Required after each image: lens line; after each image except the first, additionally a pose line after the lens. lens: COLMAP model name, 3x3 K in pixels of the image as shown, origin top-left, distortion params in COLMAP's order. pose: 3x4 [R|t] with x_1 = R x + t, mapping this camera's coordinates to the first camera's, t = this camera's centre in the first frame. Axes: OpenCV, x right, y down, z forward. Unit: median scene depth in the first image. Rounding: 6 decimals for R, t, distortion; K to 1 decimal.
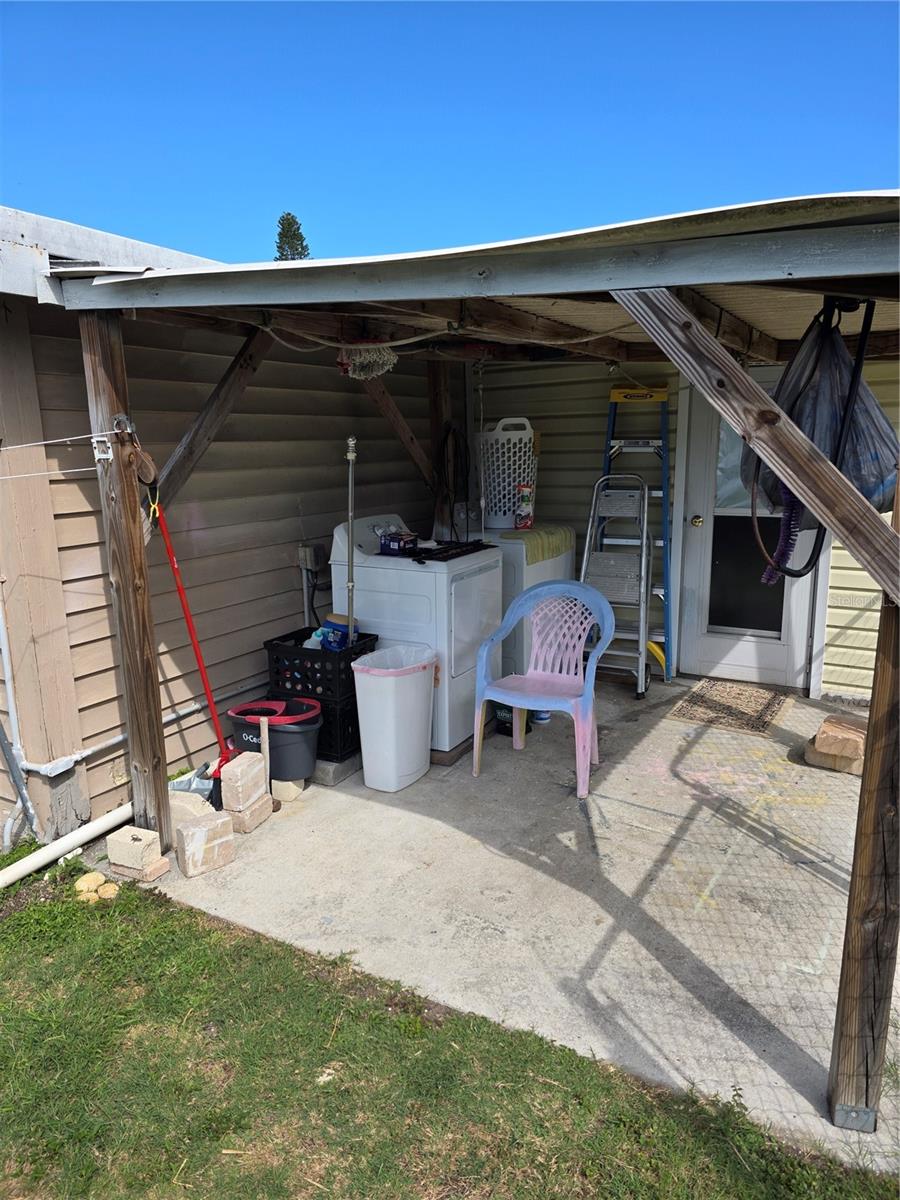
lens RADIAL K [[799.3, 0, 450.0], [0, 799.3, 600.0], [0, 0, 1]] dist [0.072449, -0.052557]
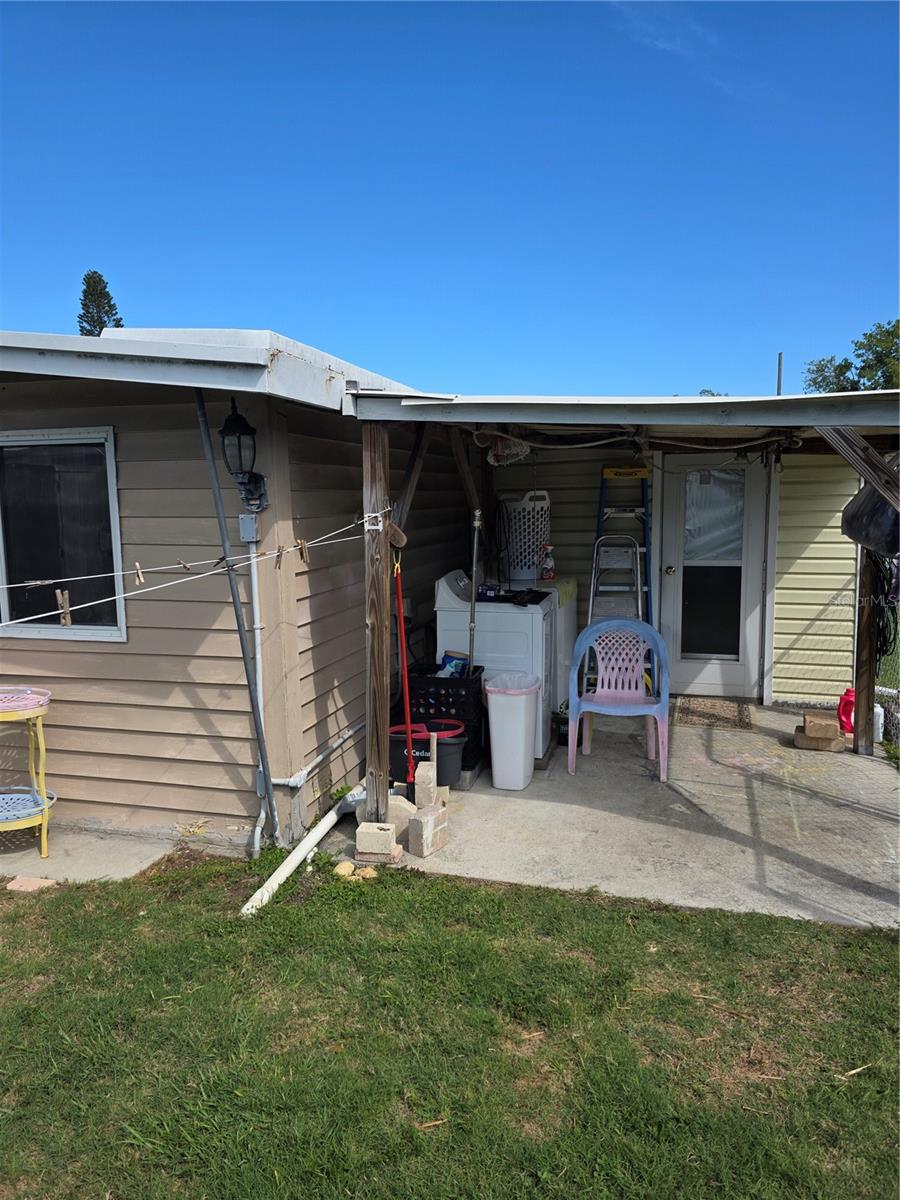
lens RADIAL K [[799.3, 0, 450.0], [0, 799.3, 600.0], [0, 0, 1]] dist [0.072449, -0.052557]
pose [[0.973389, -0.030783, 0.227083, -0.431391], [0.047543, 0.996504, -0.068705, 0.024646], [-0.224174, 0.077673, 0.971449, -0.198986]]
